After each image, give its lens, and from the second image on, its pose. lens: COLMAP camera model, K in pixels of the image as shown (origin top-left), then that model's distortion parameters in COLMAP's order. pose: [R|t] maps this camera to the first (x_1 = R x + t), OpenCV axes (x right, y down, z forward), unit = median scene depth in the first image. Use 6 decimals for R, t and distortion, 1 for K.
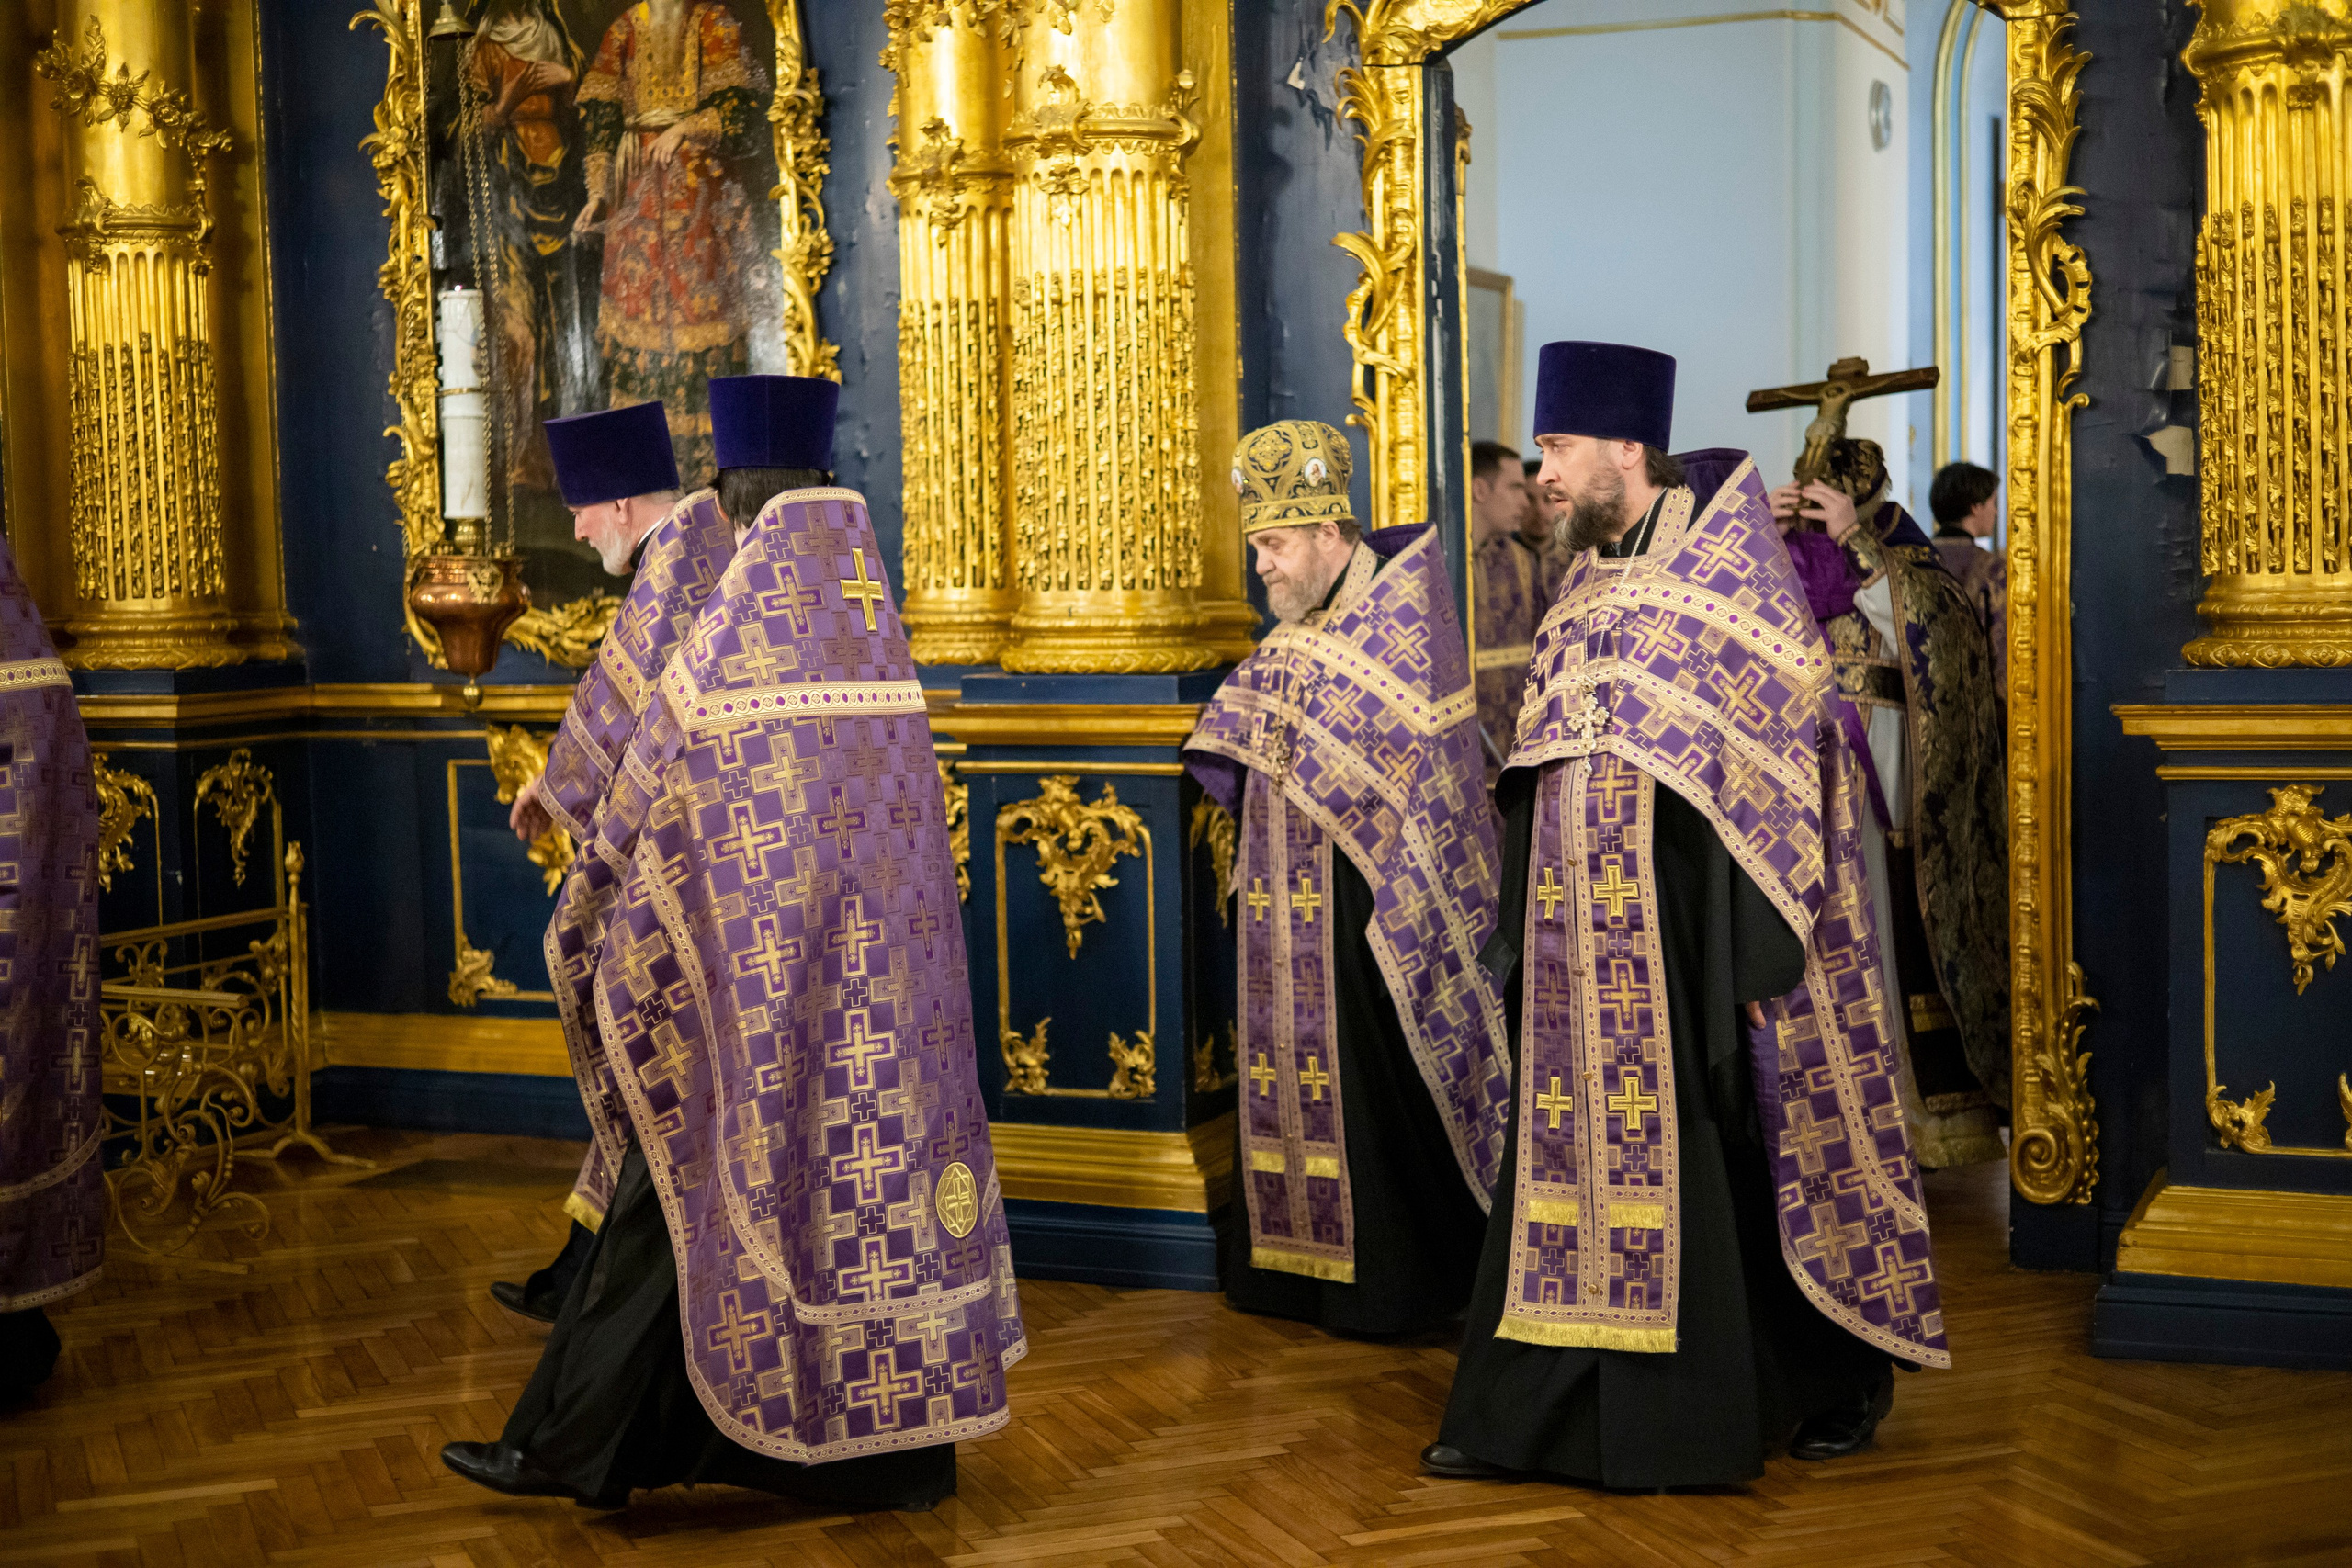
lens RADIAL K [[3109.0, 0, 1176.0], [0, 3109.0, 784.0], [0, 0, 1]] dist [0.028040, -0.033957]
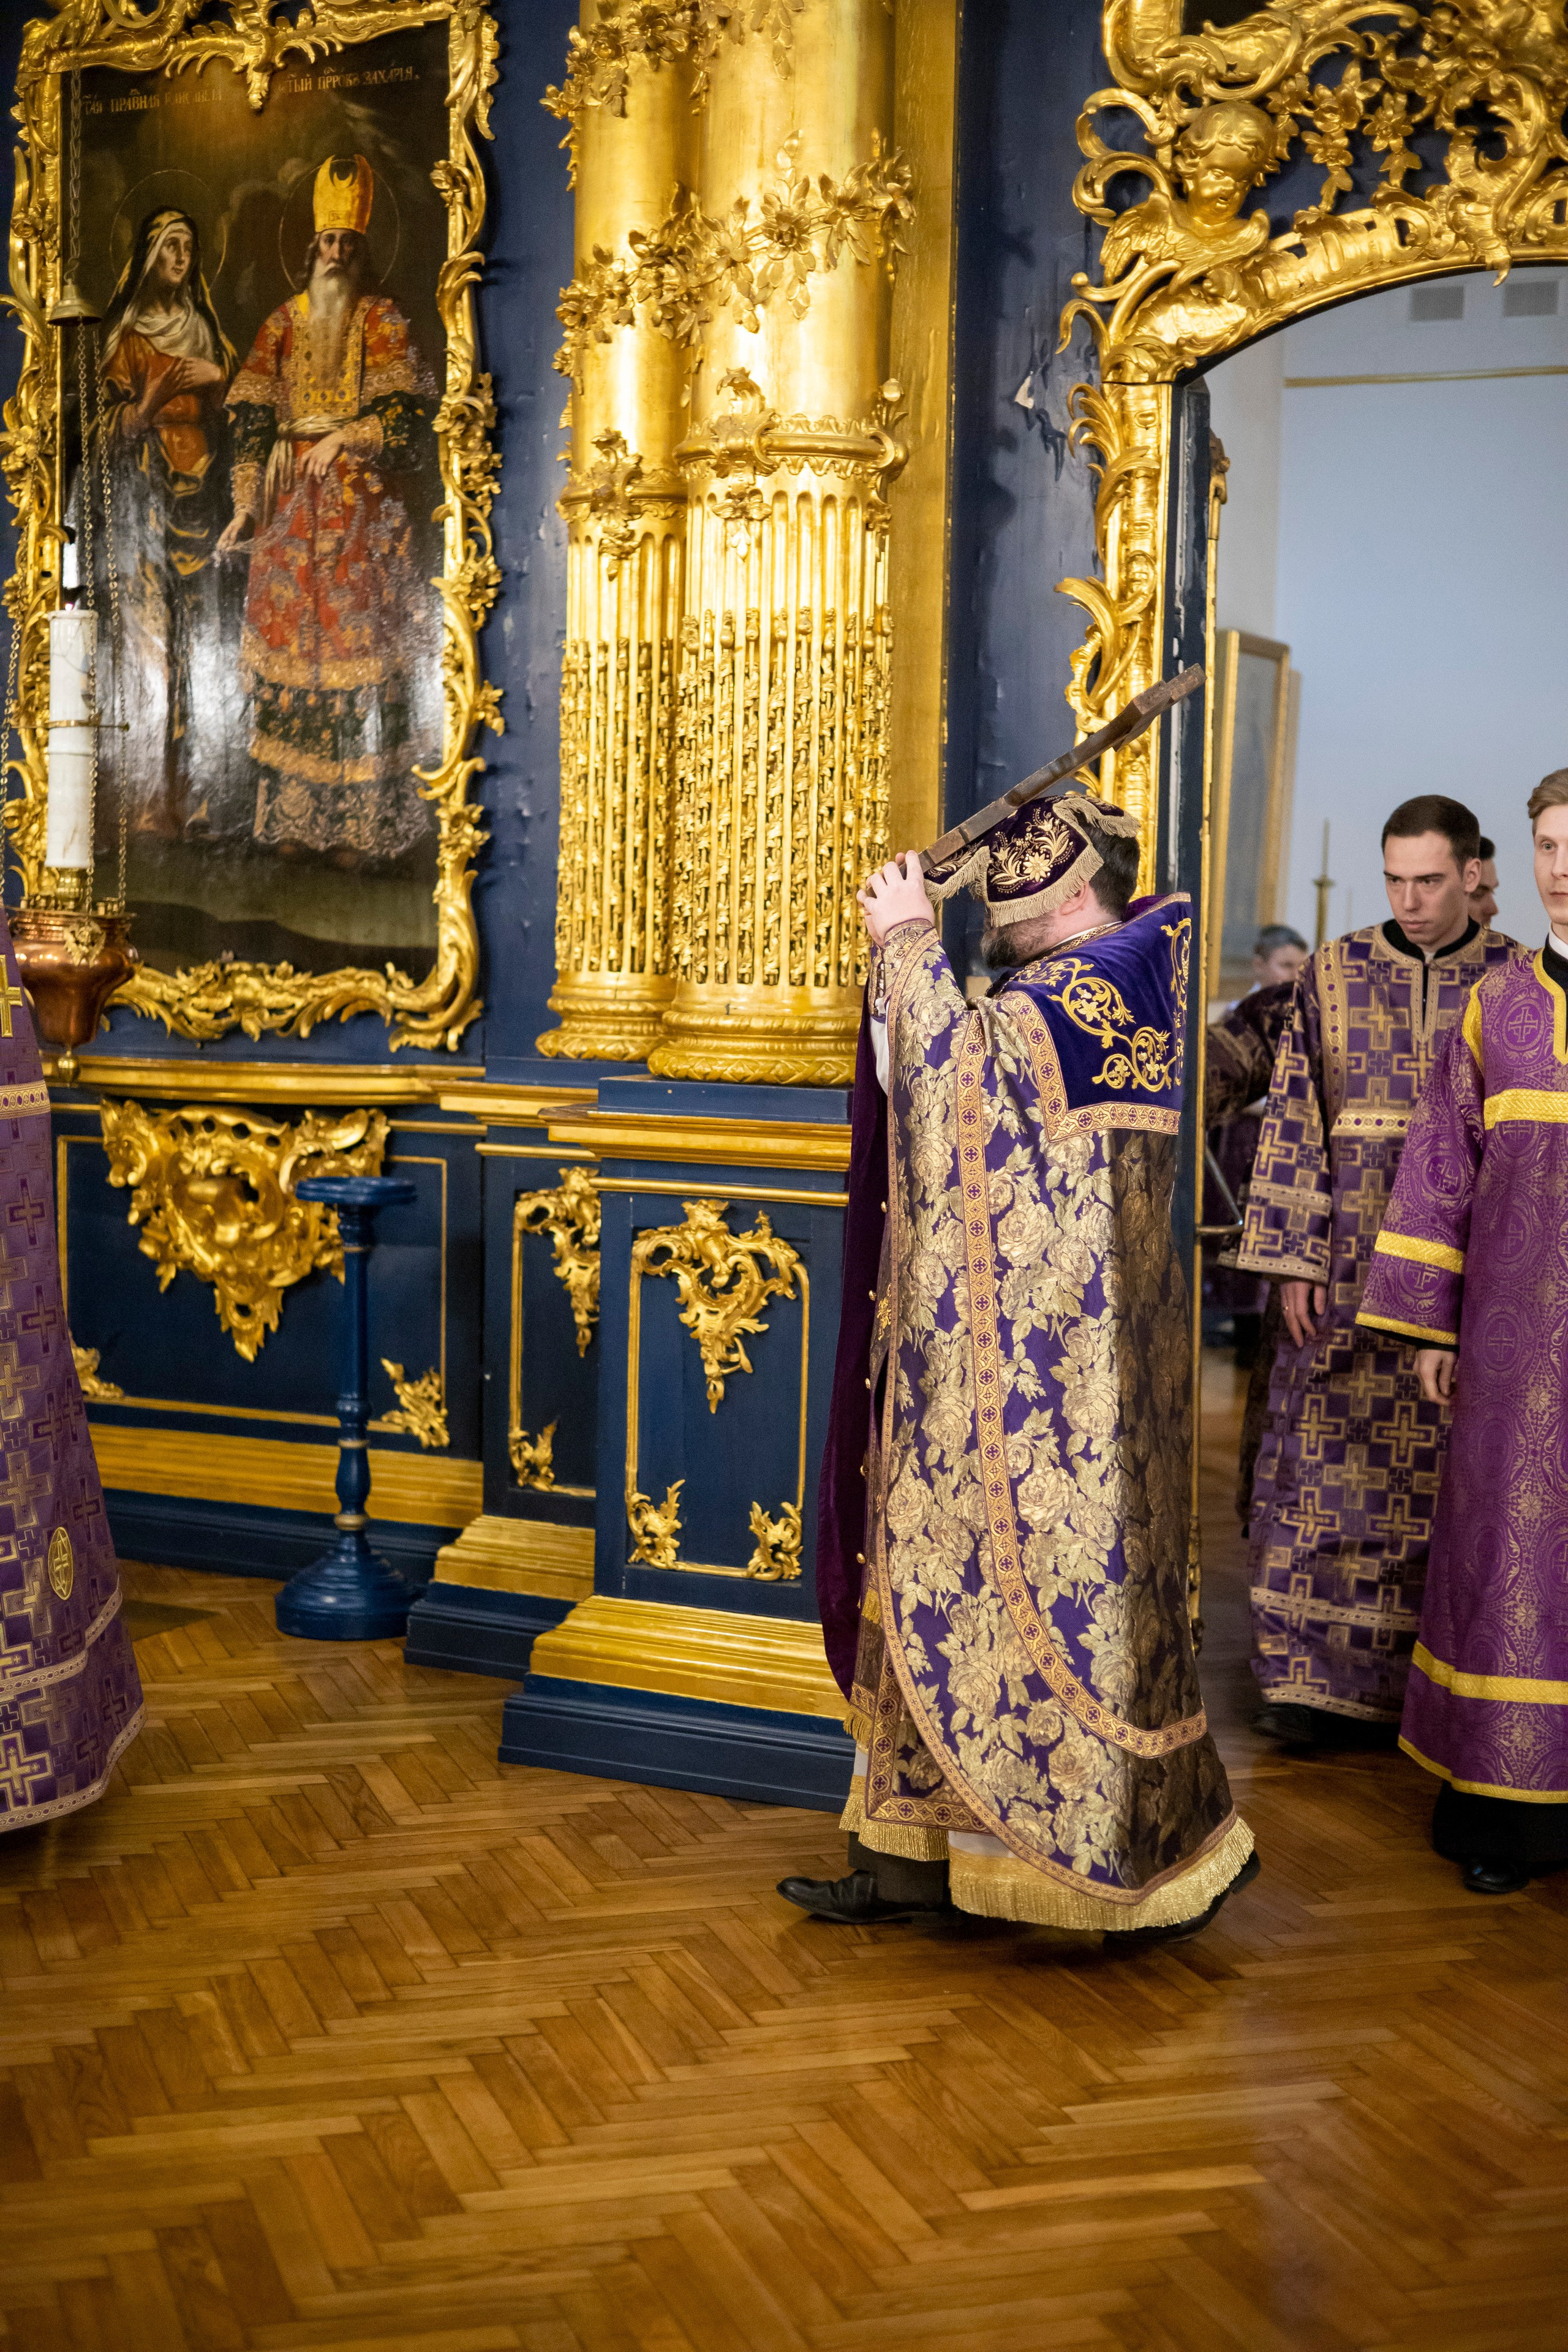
lens RADIAL K [[3109.3, 0, 784.0], [0, 3109.3, 1176.0], [0, 0, 1]] dist [0.028040, -0.033957]
pose [[0.997650, 0.045765, -0.050986, 0.024677], [-0.045261, 0.998915, 0.010988, -0.017692], [0.051434, -0.008655, 0.998639, 0.131757]]
